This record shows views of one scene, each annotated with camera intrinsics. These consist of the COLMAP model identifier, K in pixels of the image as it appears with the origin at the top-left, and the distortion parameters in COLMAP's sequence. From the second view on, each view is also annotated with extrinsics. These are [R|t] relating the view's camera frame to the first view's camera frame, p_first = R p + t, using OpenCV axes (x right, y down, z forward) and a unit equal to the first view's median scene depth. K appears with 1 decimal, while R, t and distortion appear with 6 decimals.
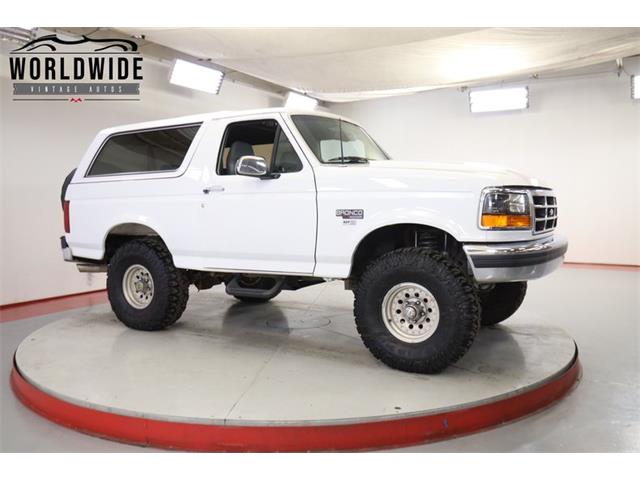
lens RADIAL K [[523.4, 0, 320.0], [0, 523.4, 240.0], [0, 0, 1]] dist [-0.049098, 0.003078]
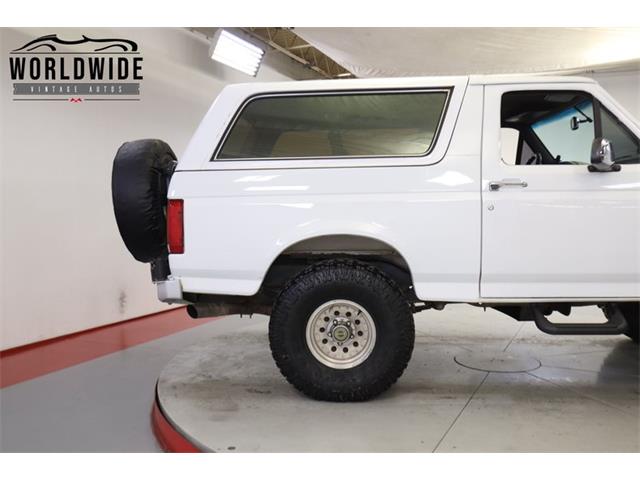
lens RADIAL K [[593.9, 0, 318.9], [0, 593.9, 231.3], [0, 0, 1]] dist [-0.009590, -0.000921]
pose [[0.909022, -0.017016, 0.416401, -0.777299], [0.028580, 0.999359, -0.021554, -0.025520], [-0.415768, 0.031494, 0.908925, 0.397974]]
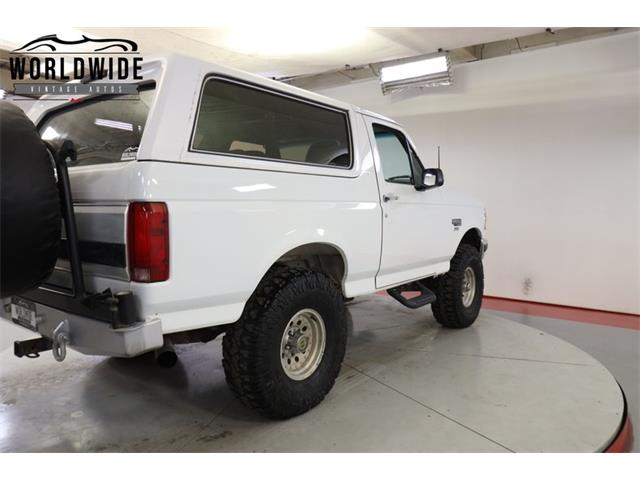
lens RADIAL K [[475.2, 0, 320.0], [0, 475.2, 240.0], [0, 0, 1]] dist [-0.005996, -0.000823]
pose [[0.143846, -0.055495, 0.988043, -1.041618], [0.053096, 0.997421, 0.048292, -0.071789], [-0.988175, 0.045515, 0.146422, 1.024888]]
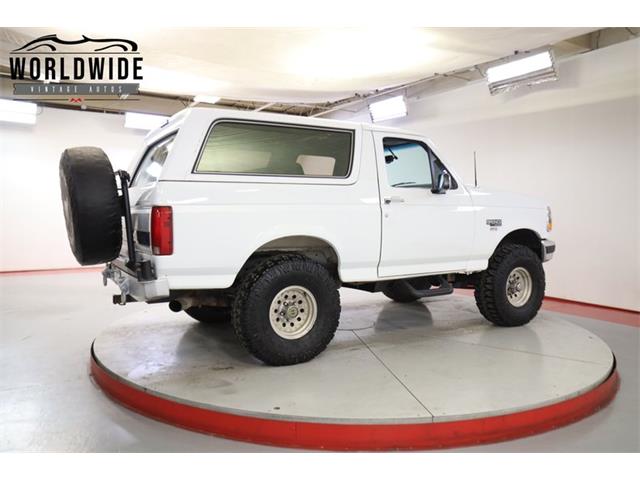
lens RADIAL K [[523.4, 0, 320.0], [0, 523.4, 240.0], [0, 0, 1]] dist [-0.049098, 0.003078]
pose [[0.496258, -0.034576, 0.867486, -1.203634], [0.052563, 0.998570, 0.009731, -0.036491], [-0.866582, 0.040769, 0.497366, 0.627605]]
